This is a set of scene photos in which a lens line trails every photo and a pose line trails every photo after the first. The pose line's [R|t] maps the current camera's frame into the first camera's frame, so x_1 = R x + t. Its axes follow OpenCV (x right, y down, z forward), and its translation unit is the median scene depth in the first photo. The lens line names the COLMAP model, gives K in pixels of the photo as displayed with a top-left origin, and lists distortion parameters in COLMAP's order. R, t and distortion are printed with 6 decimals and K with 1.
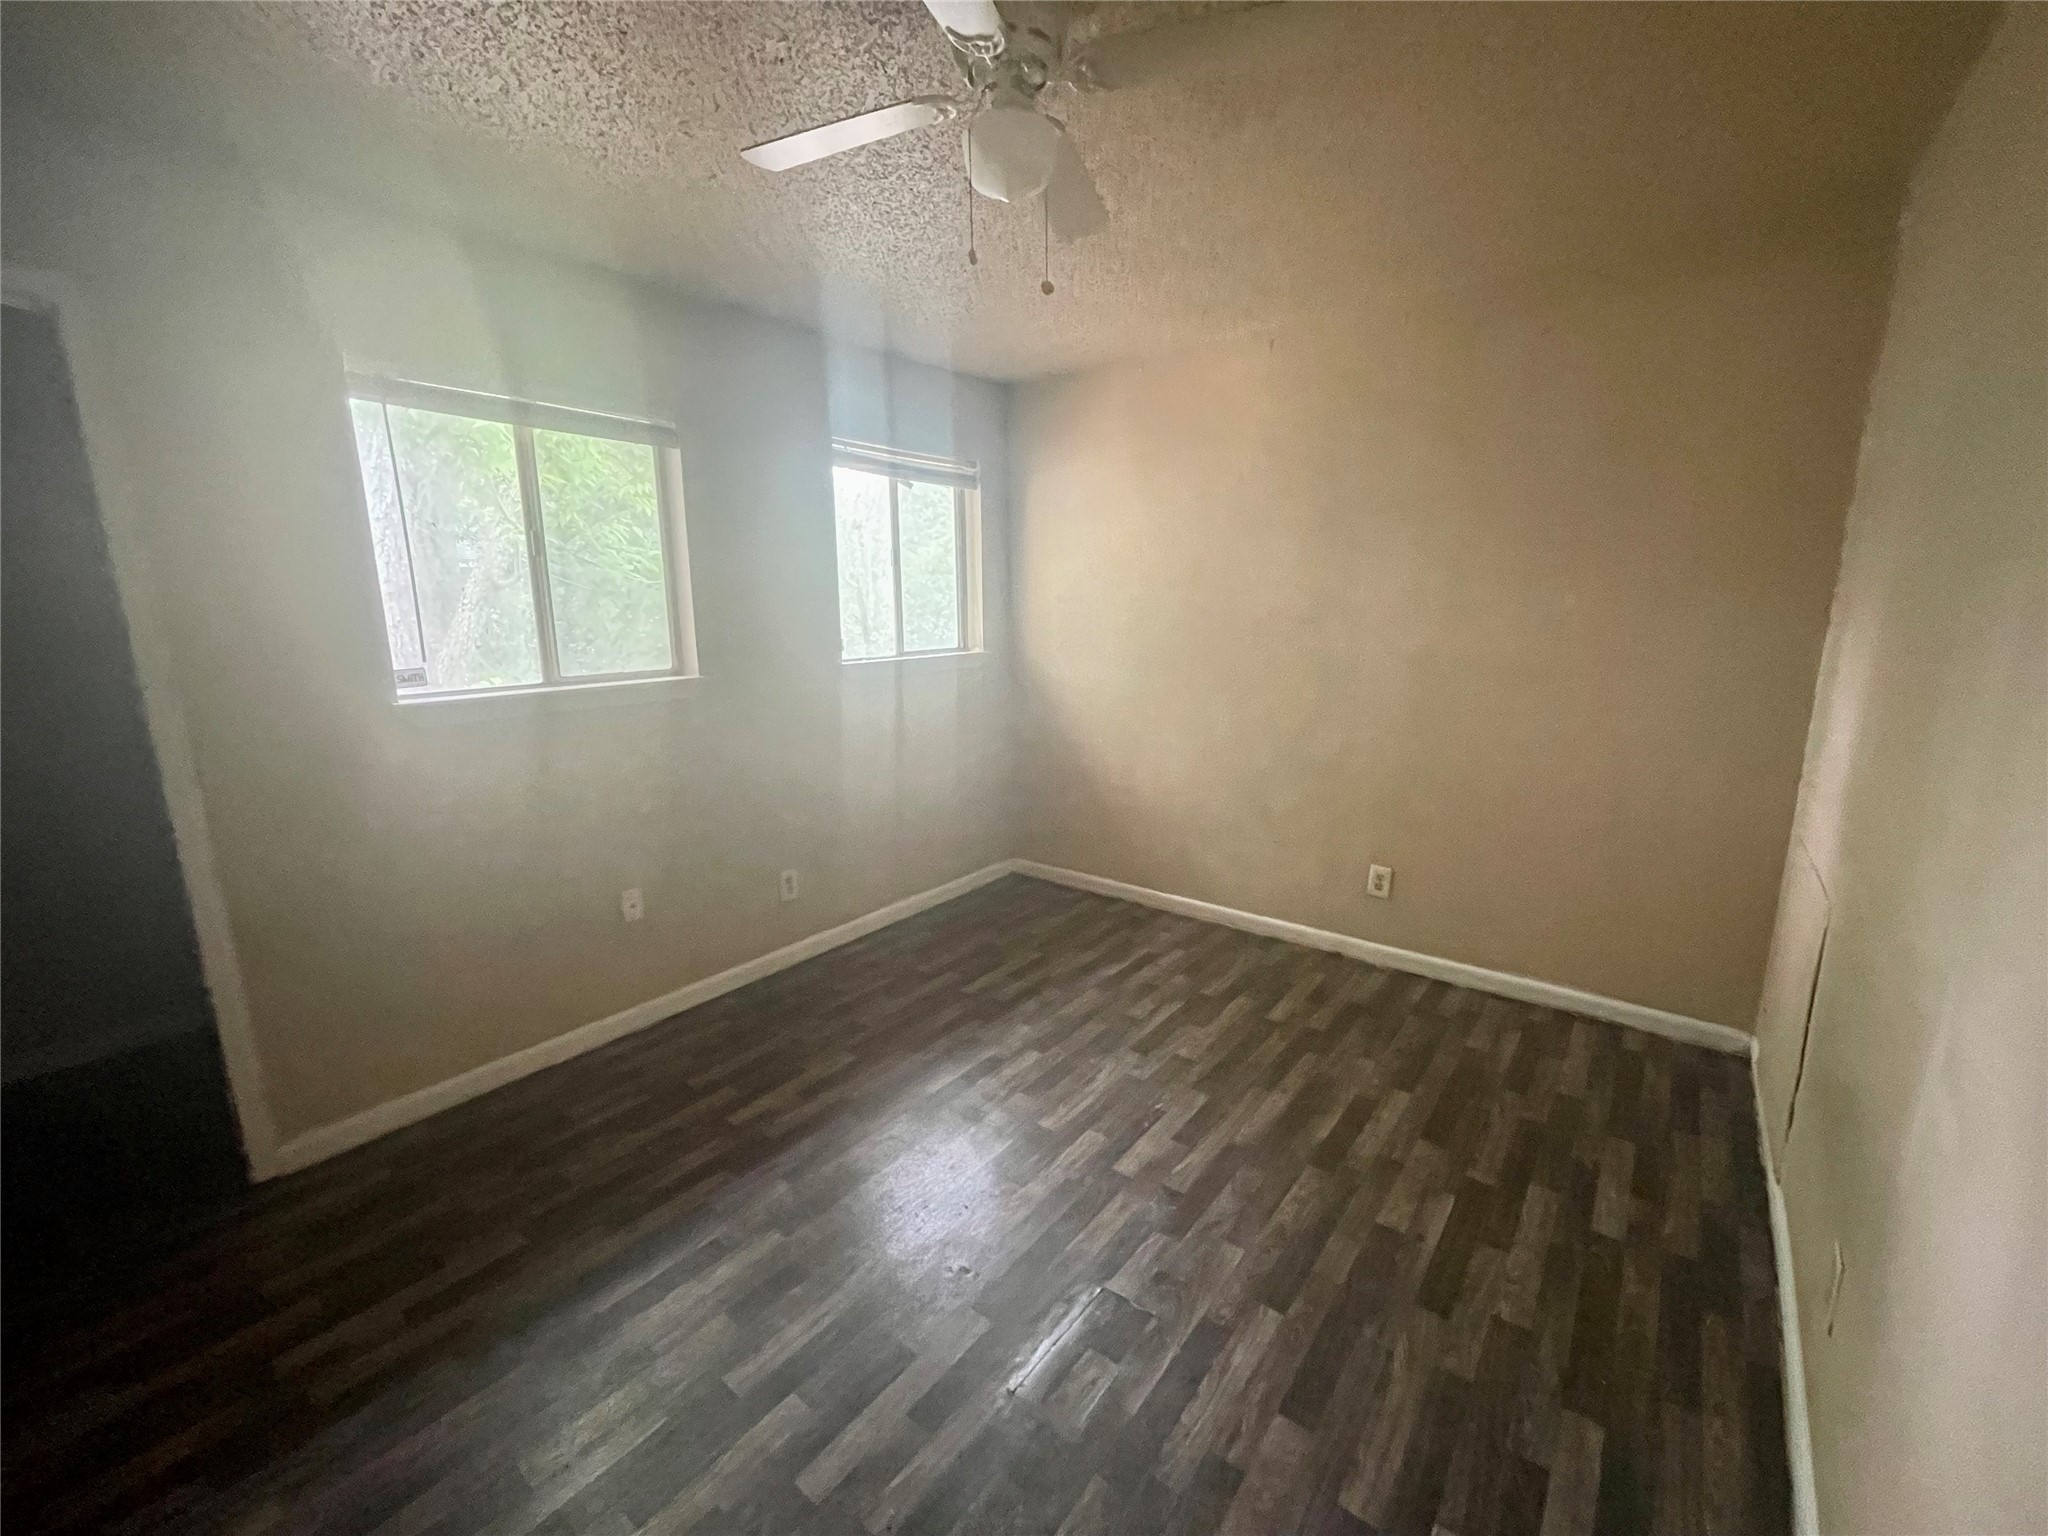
lens RADIAL K [[828.8, 0, 1025.4], [0, 828.8, 775.6], [0, 0, 1]] dist [-0.001517, 0.001818]
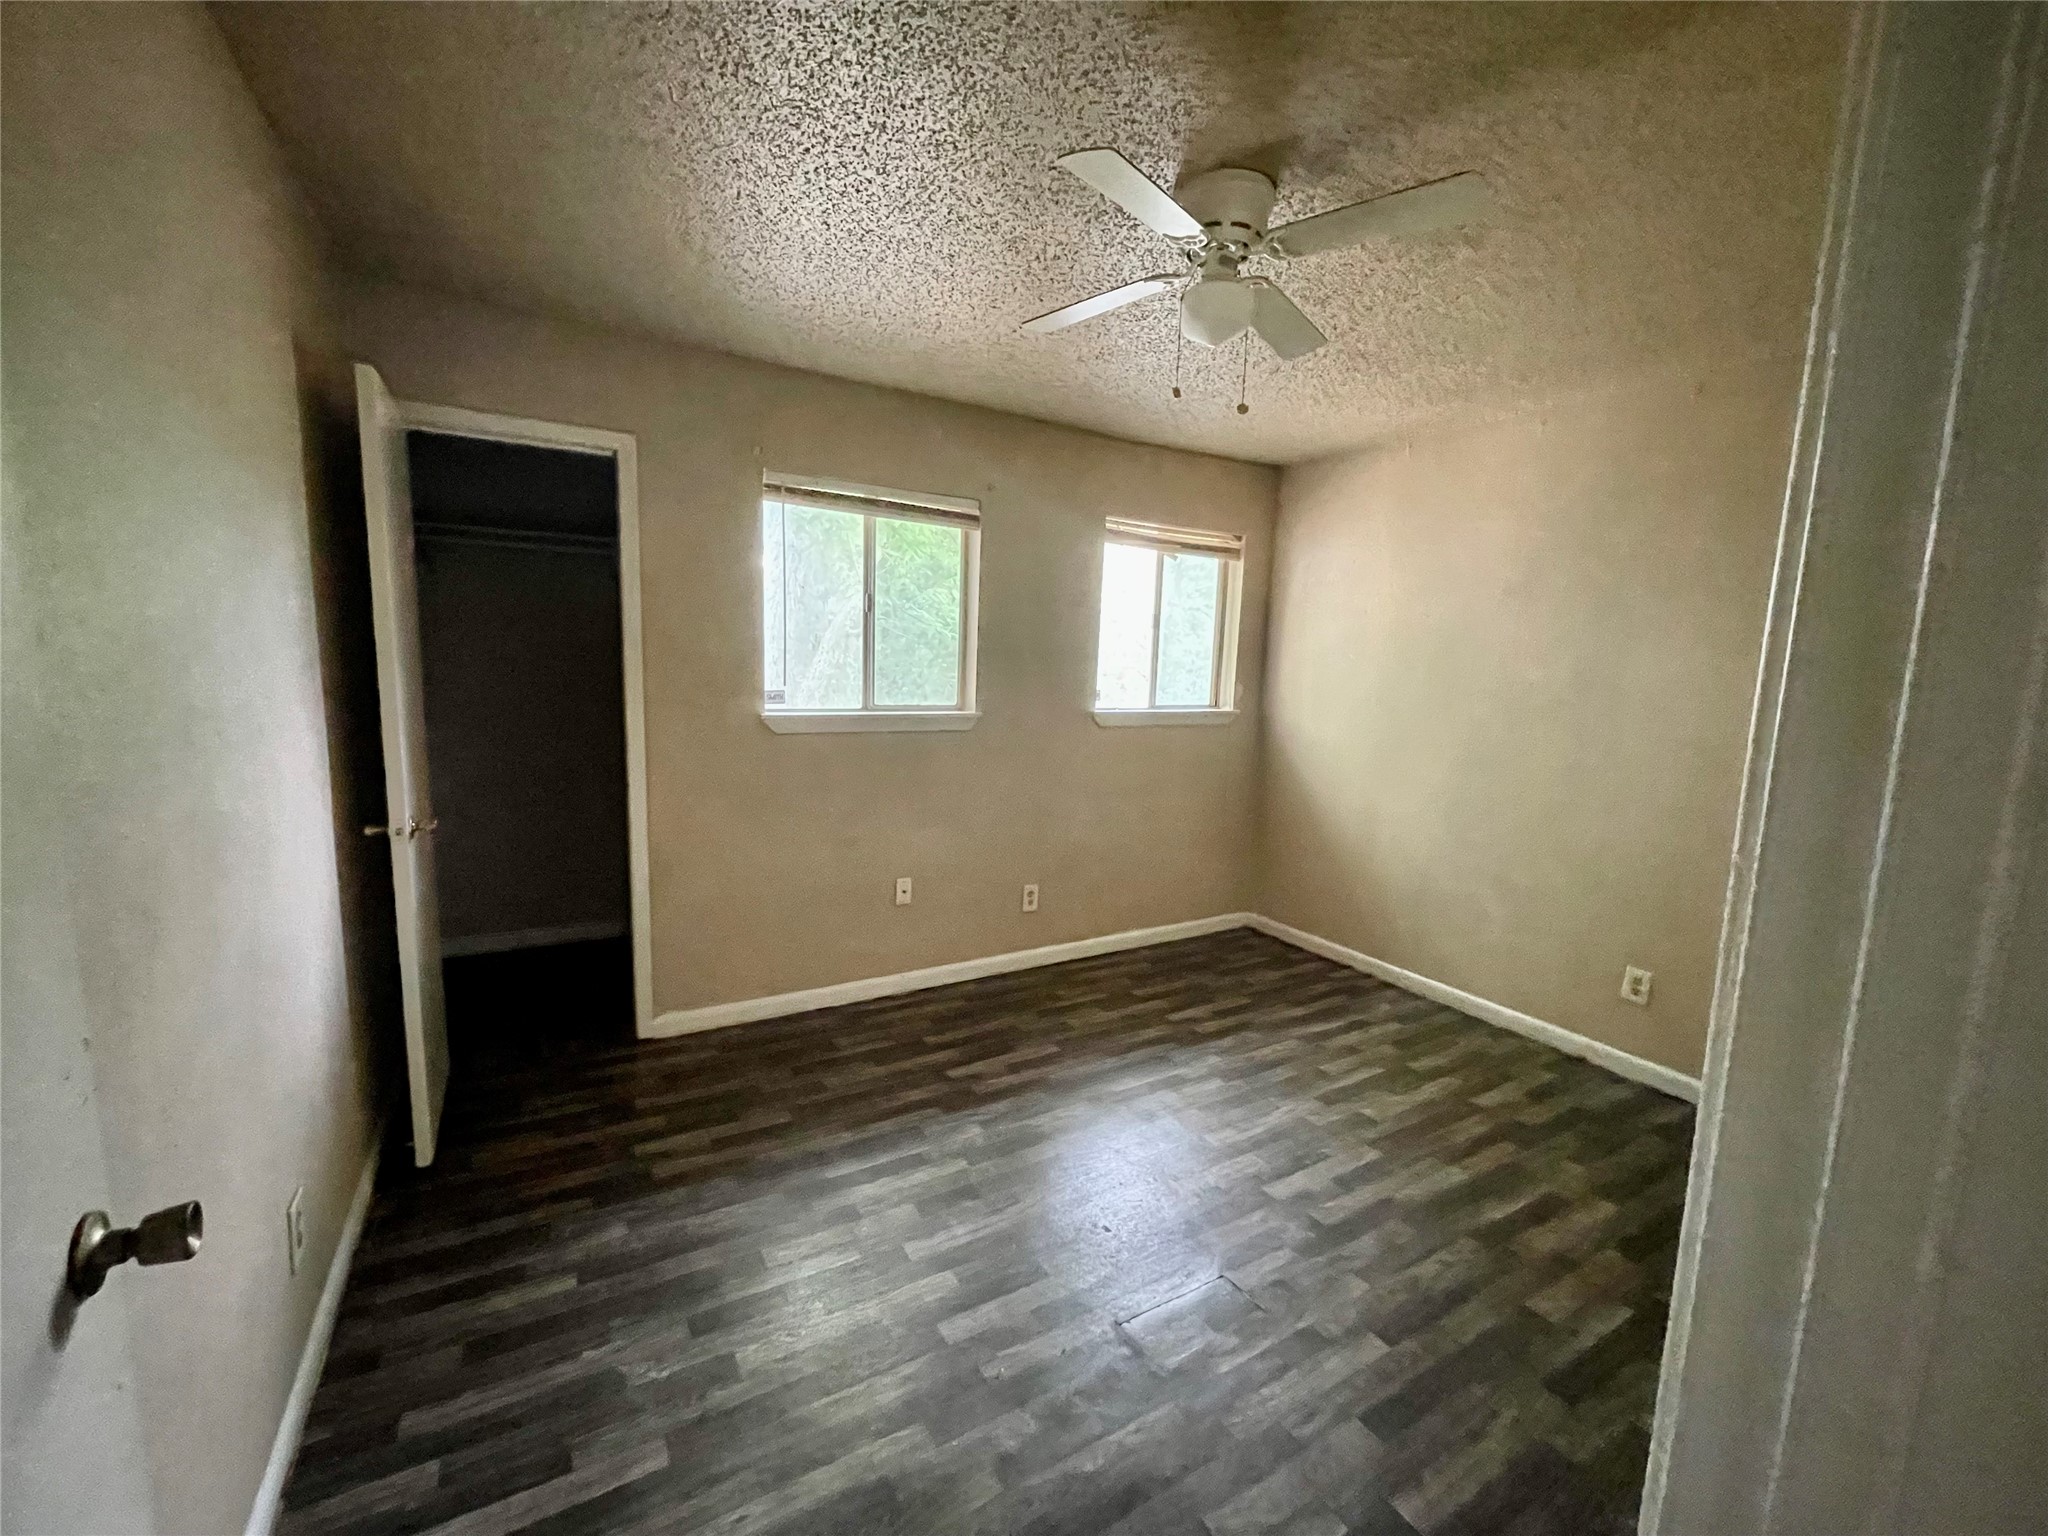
lens RADIAL K [[828.8, 0, 1029.8], [0, 828.8, 782.2], [0, 0, 1]] dist [-0.001517, 0.001818]
pose [[0.936711, 0.094316, -0.337160, 0.116558], [-0.115601, 0.992340, -0.043574, 0.029581], [0.330467, 0.079792, 0.940439, -0.127377]]
